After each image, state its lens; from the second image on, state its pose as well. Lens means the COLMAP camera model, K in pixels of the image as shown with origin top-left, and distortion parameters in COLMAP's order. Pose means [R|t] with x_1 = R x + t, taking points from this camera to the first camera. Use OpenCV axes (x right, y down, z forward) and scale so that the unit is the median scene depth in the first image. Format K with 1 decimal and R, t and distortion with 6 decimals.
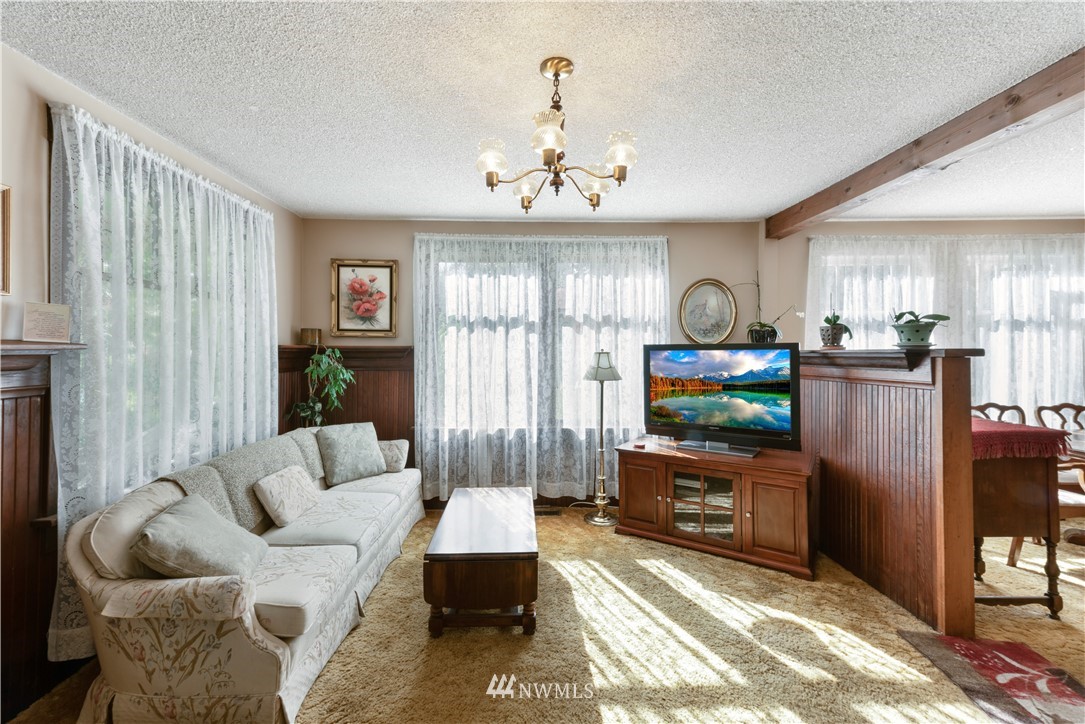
lens RADIAL K [[466.5, 0, 539.0], [0, 466.5, 357.0], [0, 0, 1]] dist [0.002827, 0.000214]
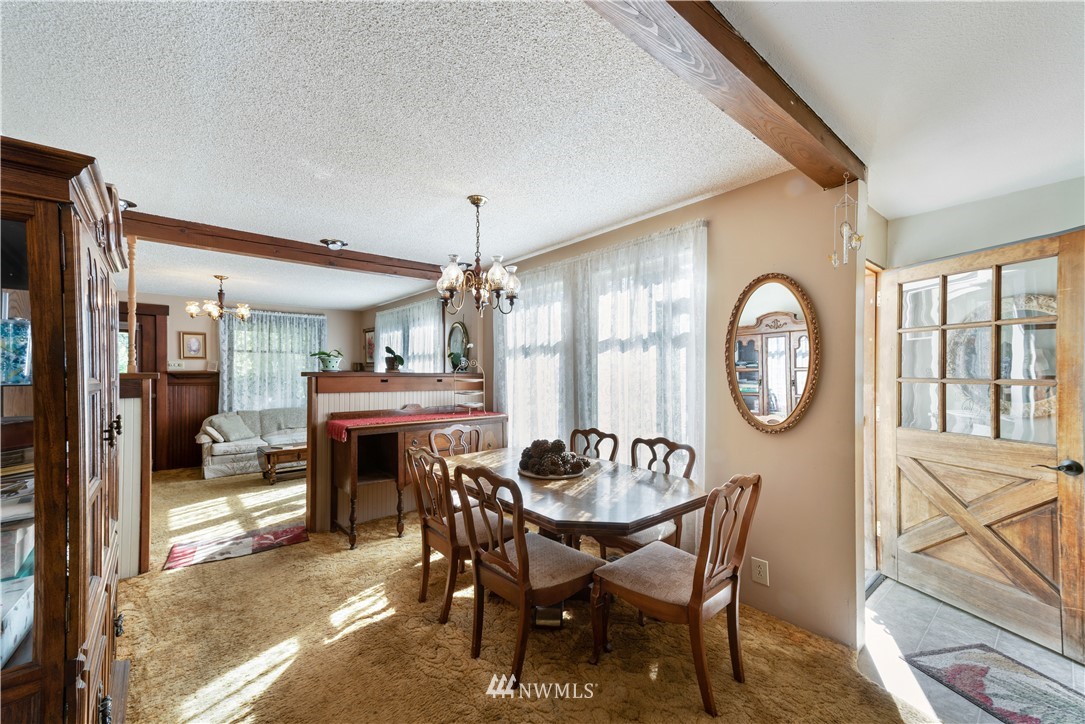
lens RADIAL K [[444.8, 0, 541.5], [0, 444.8, 368.2], [0, 0, 1]] dist [0.001474, 0.000087]
pose [[0.631388, -0.003019, -0.775461, 1.600003], [0.003348, 0.999994, -0.001167, -0.023872], [0.775460, -0.001860, 0.631394, 0.340942]]
